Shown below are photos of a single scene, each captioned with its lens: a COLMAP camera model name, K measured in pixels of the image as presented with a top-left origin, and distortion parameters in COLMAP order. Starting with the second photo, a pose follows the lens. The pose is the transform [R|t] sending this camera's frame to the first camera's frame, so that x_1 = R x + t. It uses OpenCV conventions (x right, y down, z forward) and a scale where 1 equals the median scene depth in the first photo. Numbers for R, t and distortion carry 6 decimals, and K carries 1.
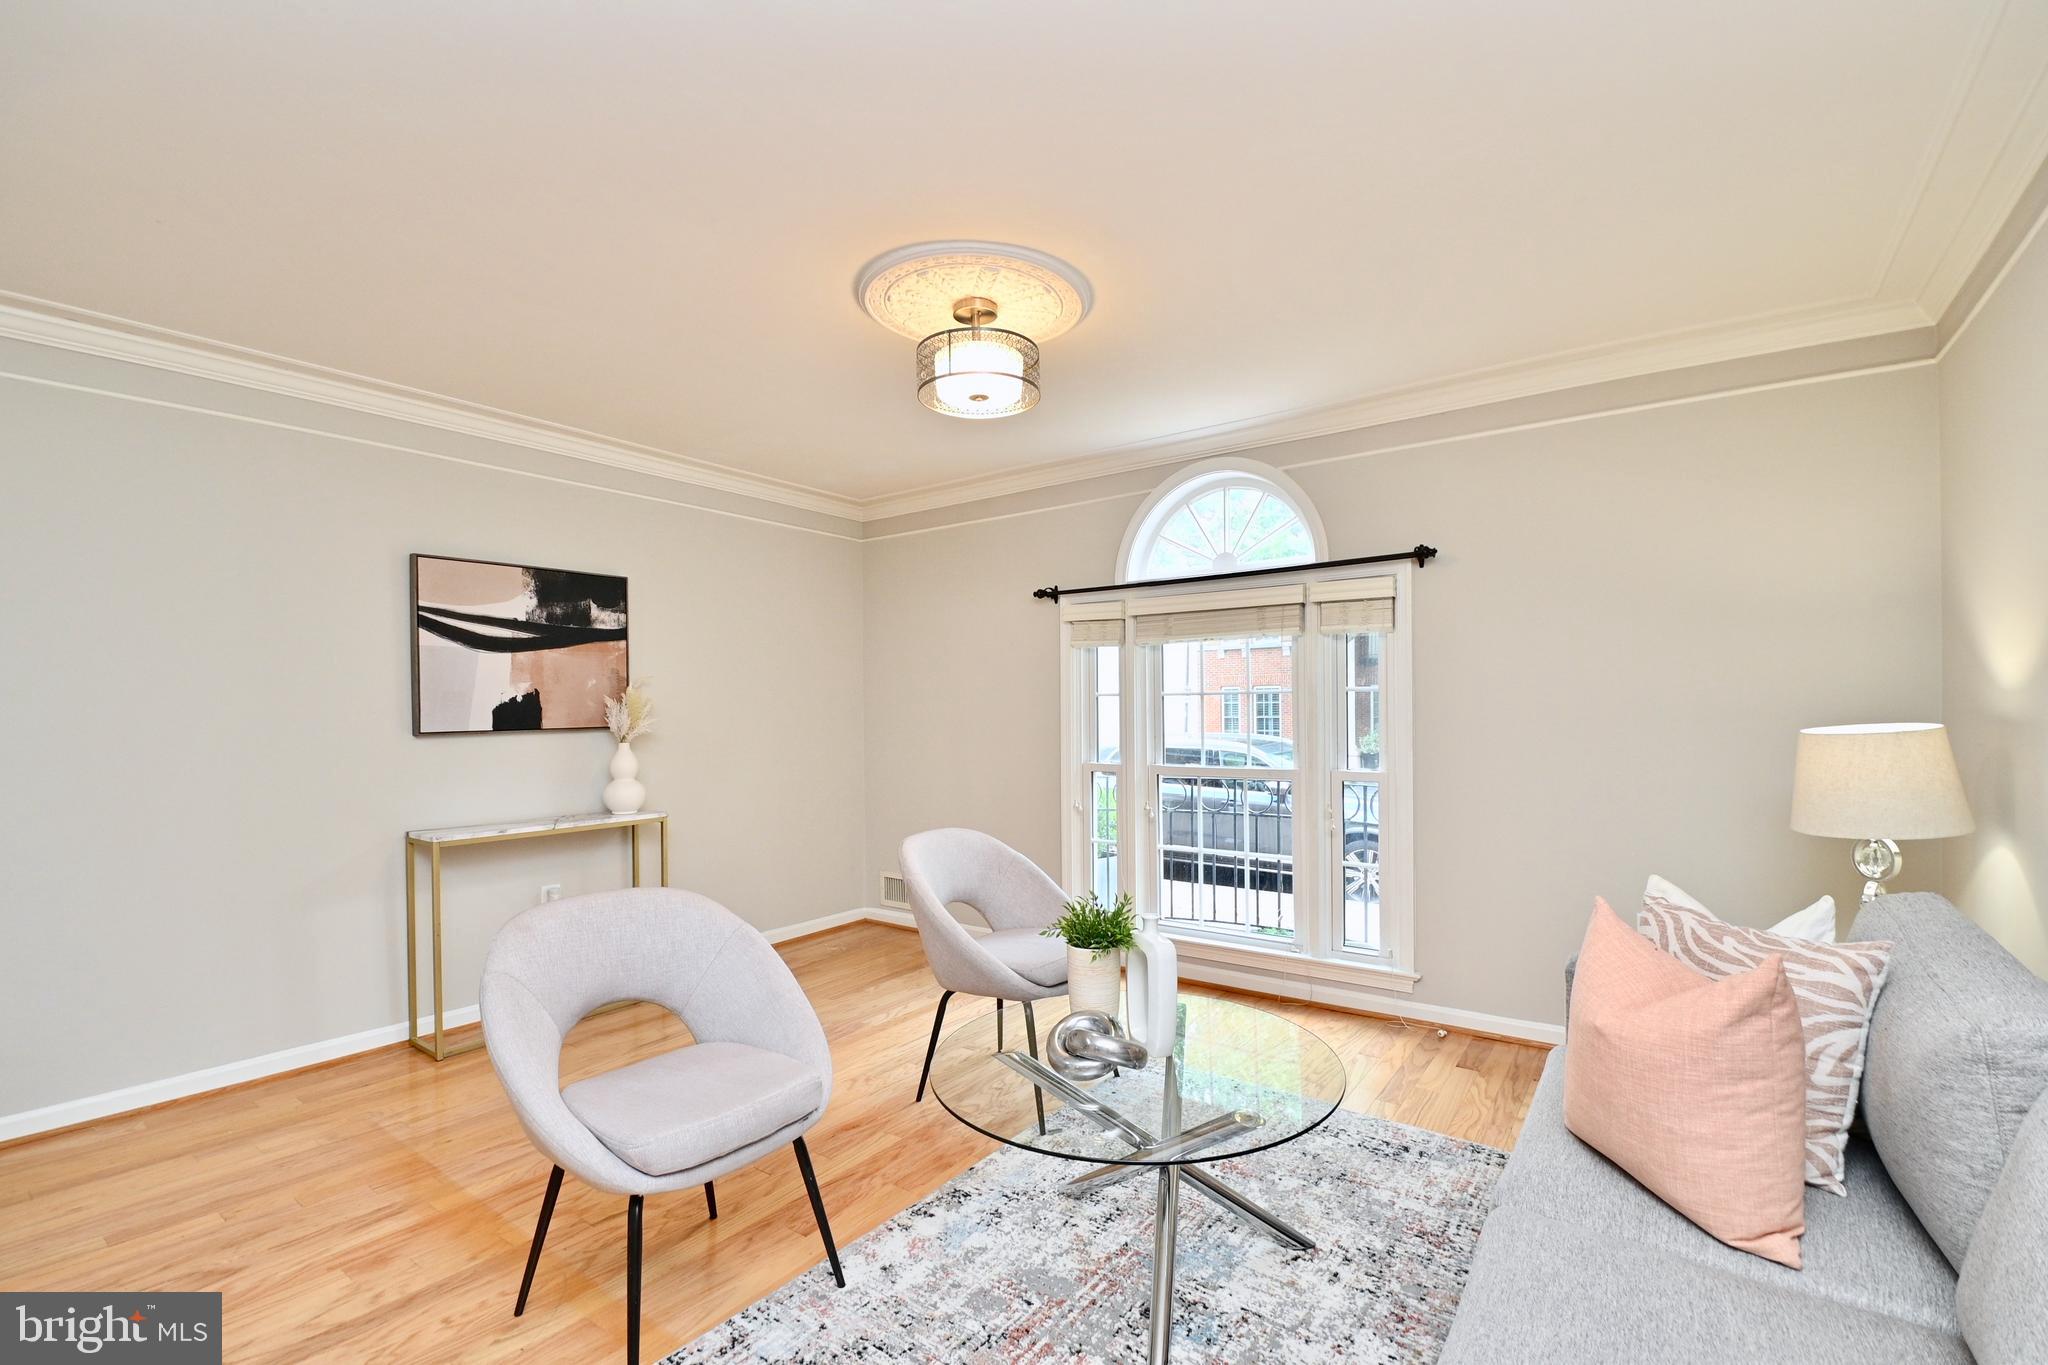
lens RADIAL K [[897.1, 0, 1040.3], [0, 897.1, 716.2], [0, 0, 1]] dist [0.008707, -0.018424]
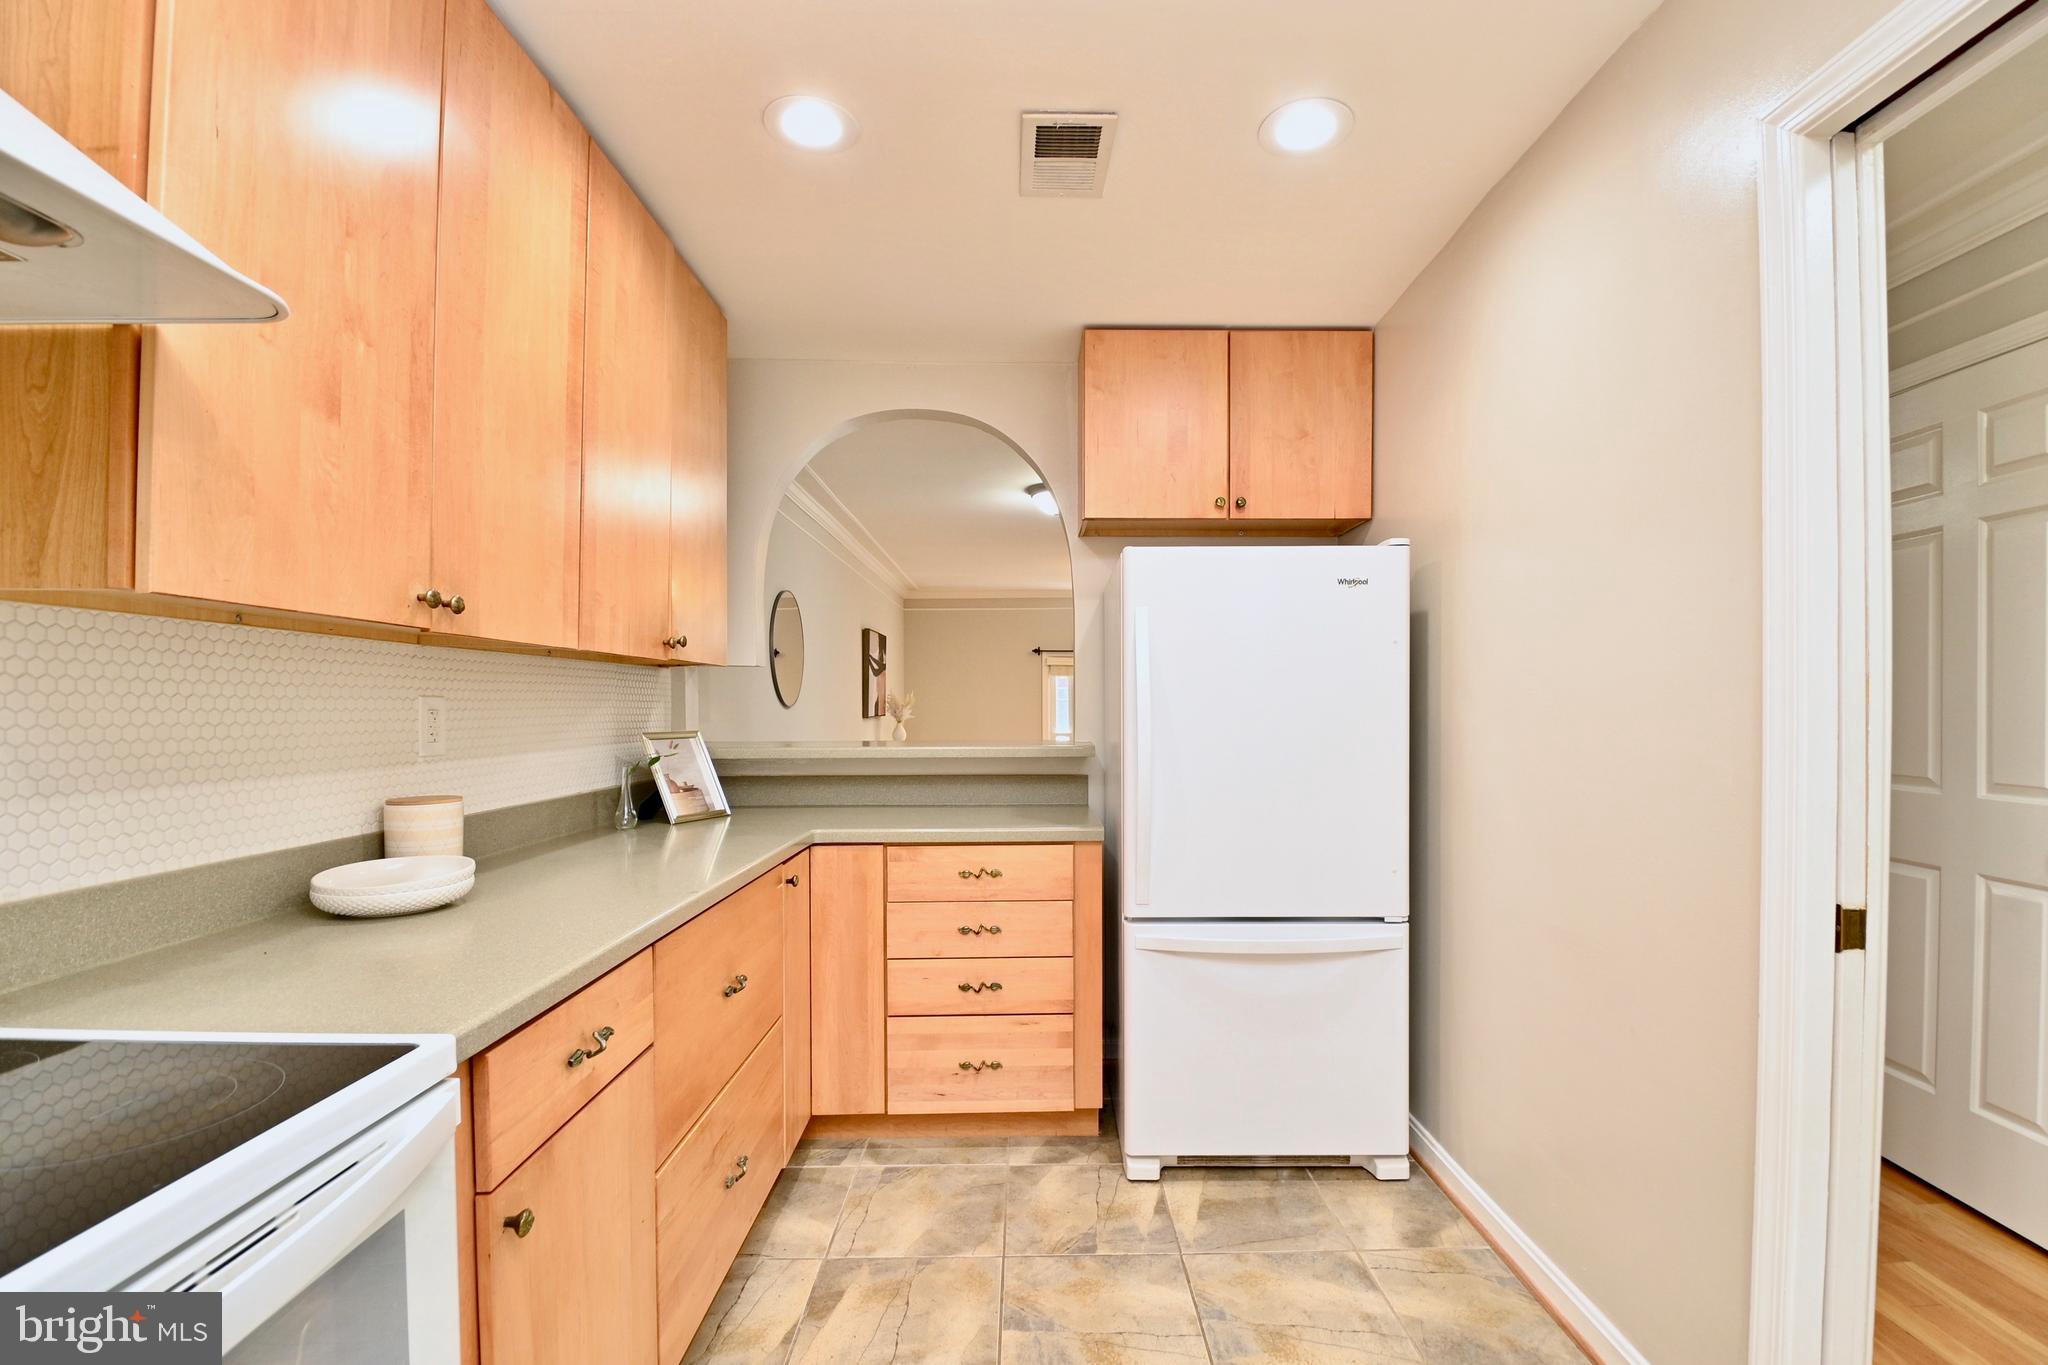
lens RADIAL K [[897.1, 0, 1042.8], [0, 897.1, 712.4], [0, 0, 1]] dist [0.008707, -0.018424]
pose [[0.801349, 0.003510, 0.598186, -1.490793], [-0.001815, 0.999992, -0.003437, 0.015560], [-0.598194, 0.001668, 0.801350, -0.828698]]
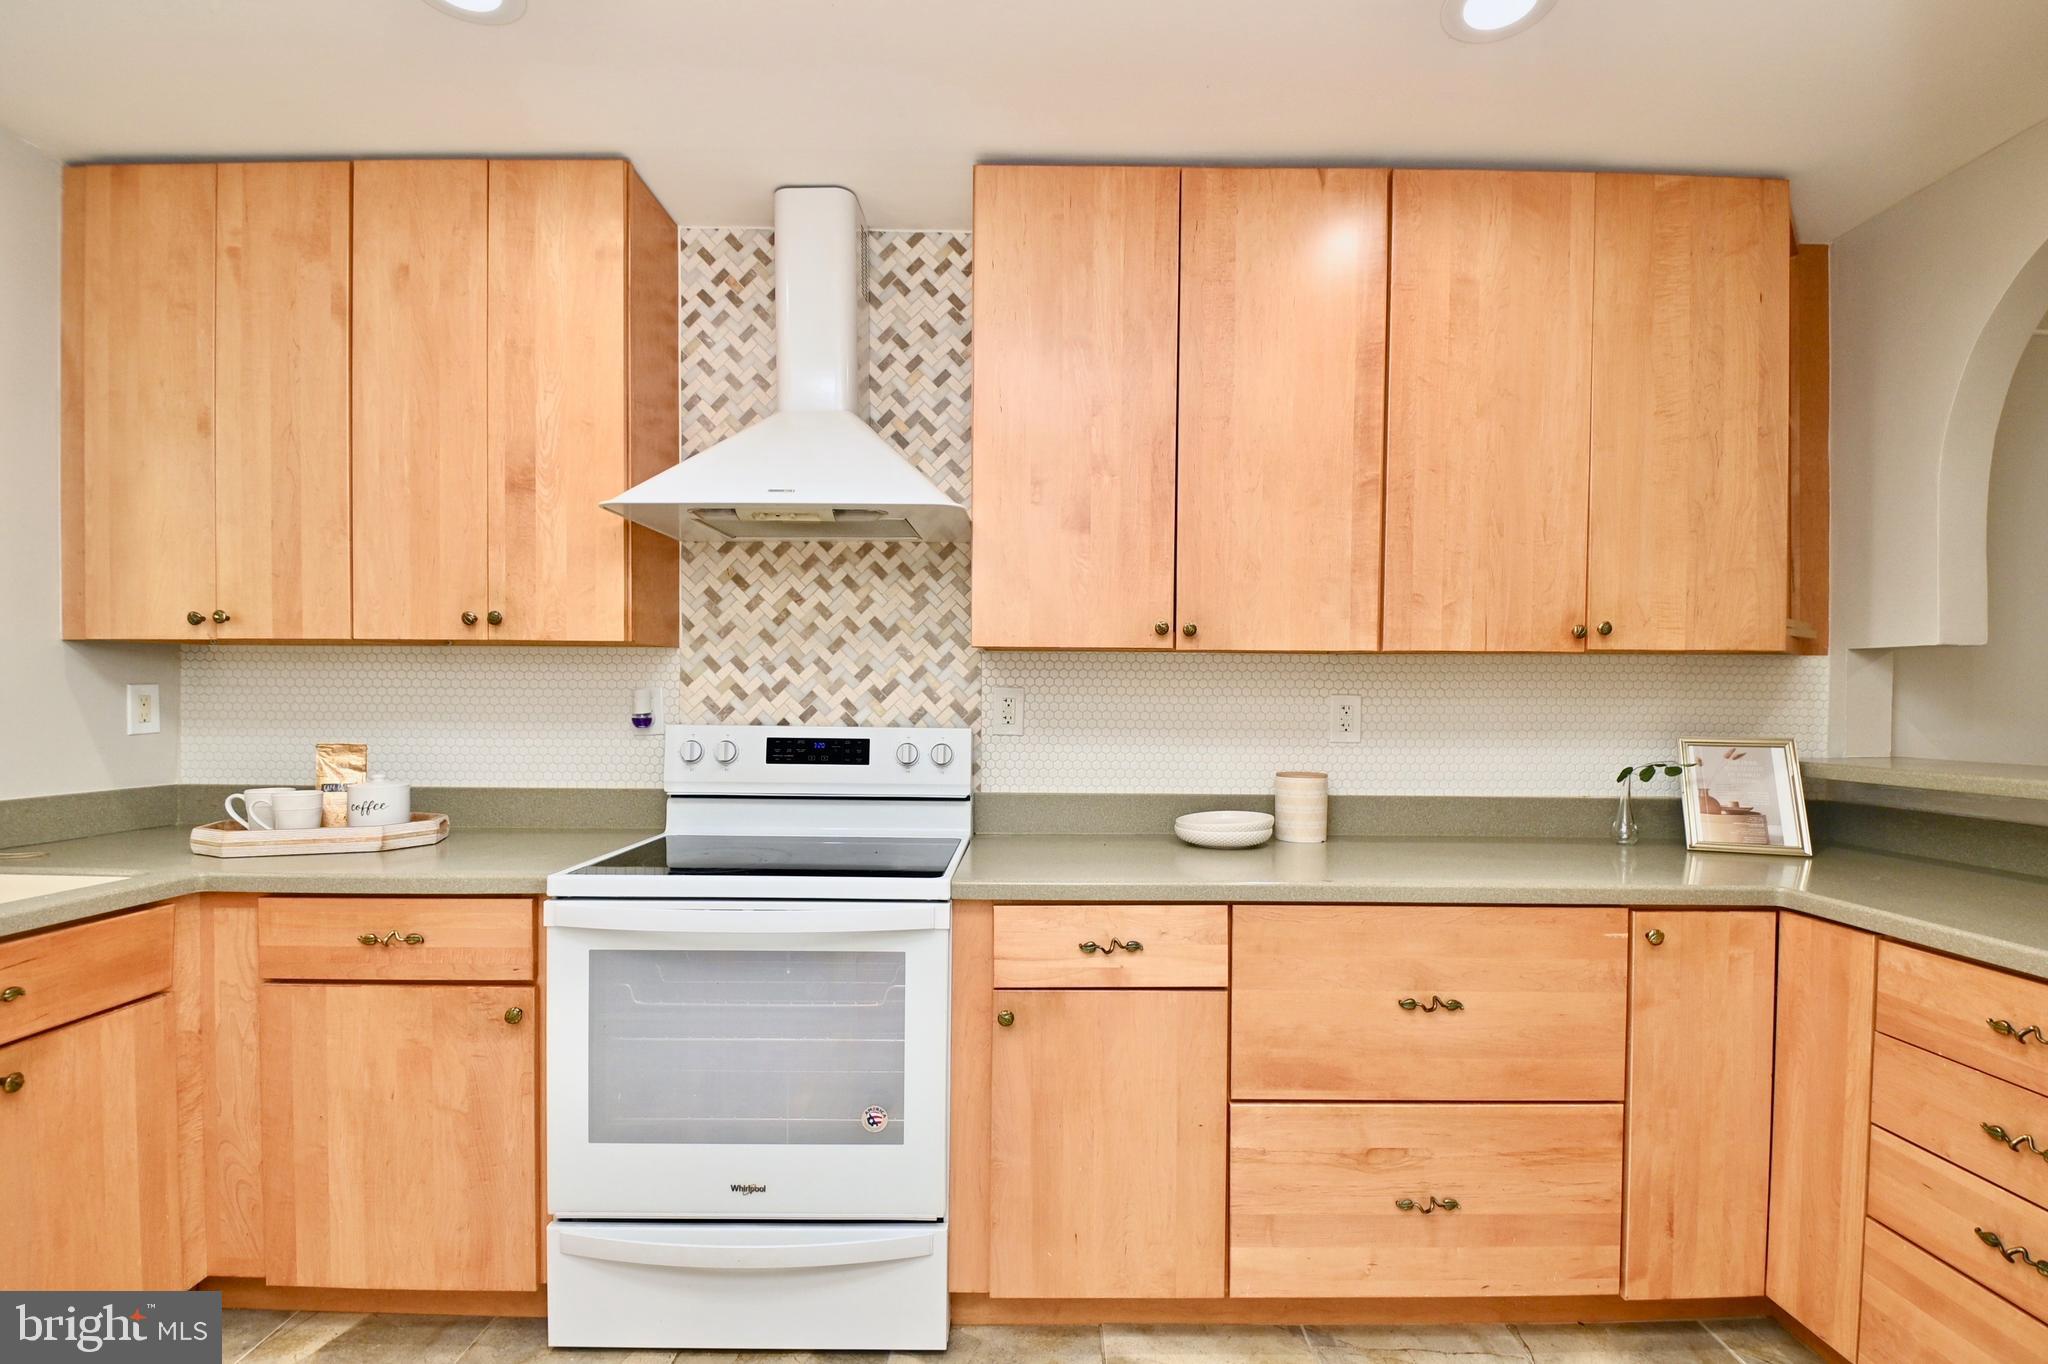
lens RADIAL K [[924.5, 0, 1042.6], [0, 924.5, 714.2], [0, 0, 1]] dist [-0.000503, -0.011766]
pose [[0.586100, 0.023152, -0.809908, -1.054973], [-0.016334, 0.999726, 0.016758, 0.011500], [0.810074, 0.003407, 0.586317, -0.766616]]
